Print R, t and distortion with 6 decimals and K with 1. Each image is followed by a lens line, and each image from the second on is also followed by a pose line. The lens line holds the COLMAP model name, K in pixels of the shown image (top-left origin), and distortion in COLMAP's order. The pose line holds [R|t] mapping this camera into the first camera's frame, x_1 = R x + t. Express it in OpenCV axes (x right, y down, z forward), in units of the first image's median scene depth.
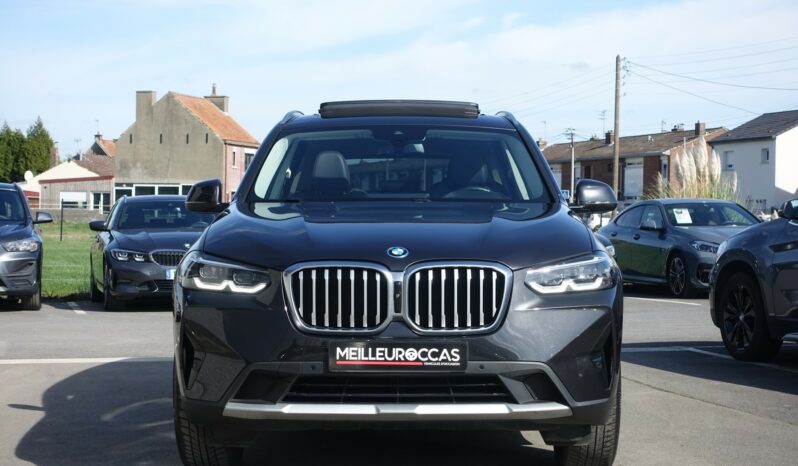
lens RADIAL K [[1601.4, 0, 399.0], [0, 1601.4, 233.0], [0, 0, 1]] dist [-0.016061, -0.202462]
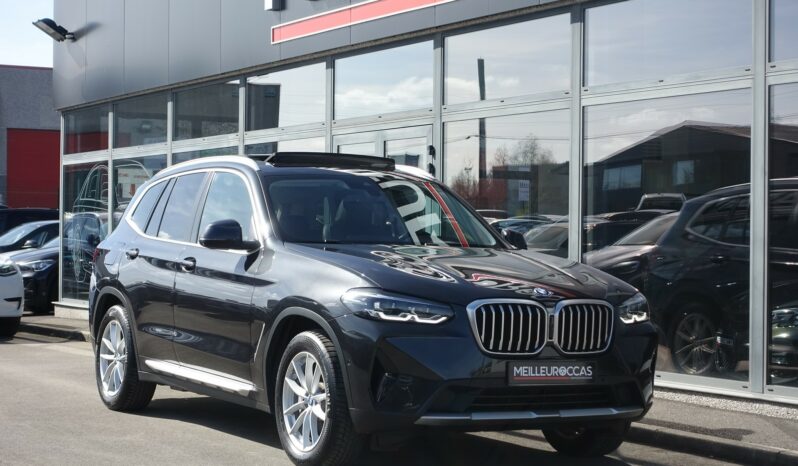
lens RADIAL K [[1601.4, 0, 399.0], [0, 1601.4, 233.0], [0, 0, 1]] dist [-0.016061, -0.202462]
pose [[0.865261, 0.026515, 0.500620, -0.752183], [-0.019924, 0.999630, -0.018508, -0.009138], [-0.500926, 0.006040, 0.865469, -0.054244]]
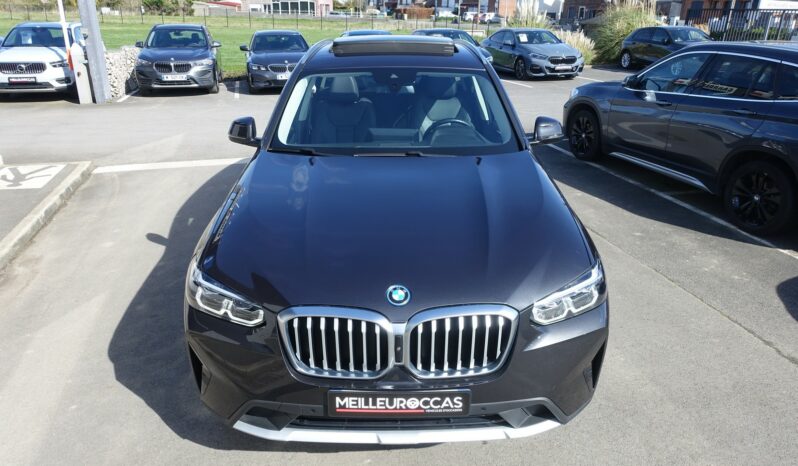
lens RADIAL K [[554.3, 0, 399.0], [0, 554.3, 233.0], [0, 0, 1]] dist [-0.006917, 0.000673]
pose [[0.999848, -0.006787, 0.016074, -0.005442], [0.000293, 0.927653, 0.373443, -0.144978], [-0.017445, -0.373382, 0.927514, 0.720986]]
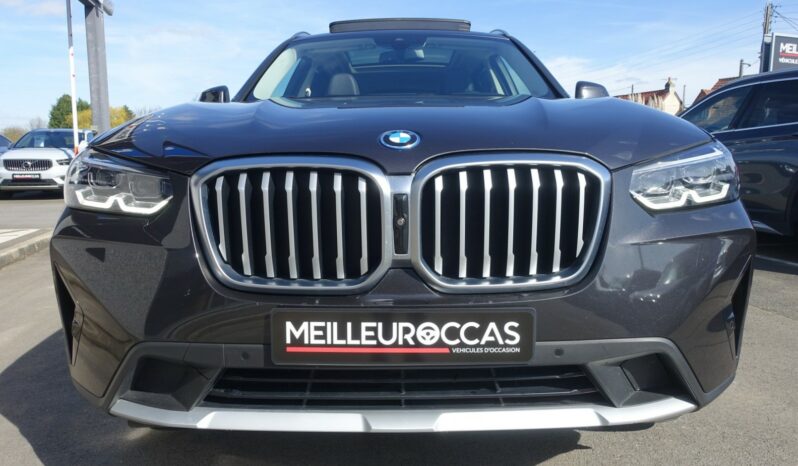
lens RADIAL K [[554.3, 0, 399.0], [0, 554.3, 233.0], [0, 0, 1]] dist [-0.006917, 0.000673]
pose [[0.999928, -0.011320, -0.004078, -0.000688], [0.011760, 0.991175, 0.132038, 0.019053], [0.002548, -0.132076, 0.991236, 0.818675]]
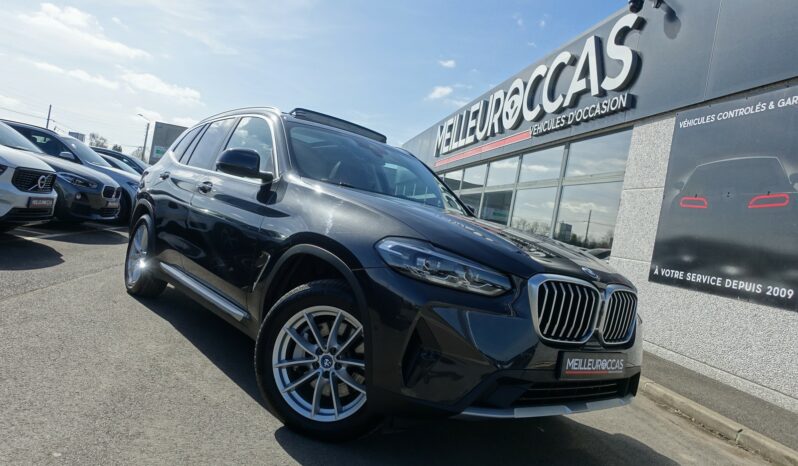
lens RADIAL K [[554.3, 0, 399.0], [0, 554.3, 233.0], [0, 0, 1]] dist [-0.006917, 0.000673]
pose [[0.752111, 0.143958, 0.643121, -0.372895], [-0.181212, 0.983410, -0.008207, 0.012254], [-0.633633, -0.110369, 0.765721, 0.791647]]
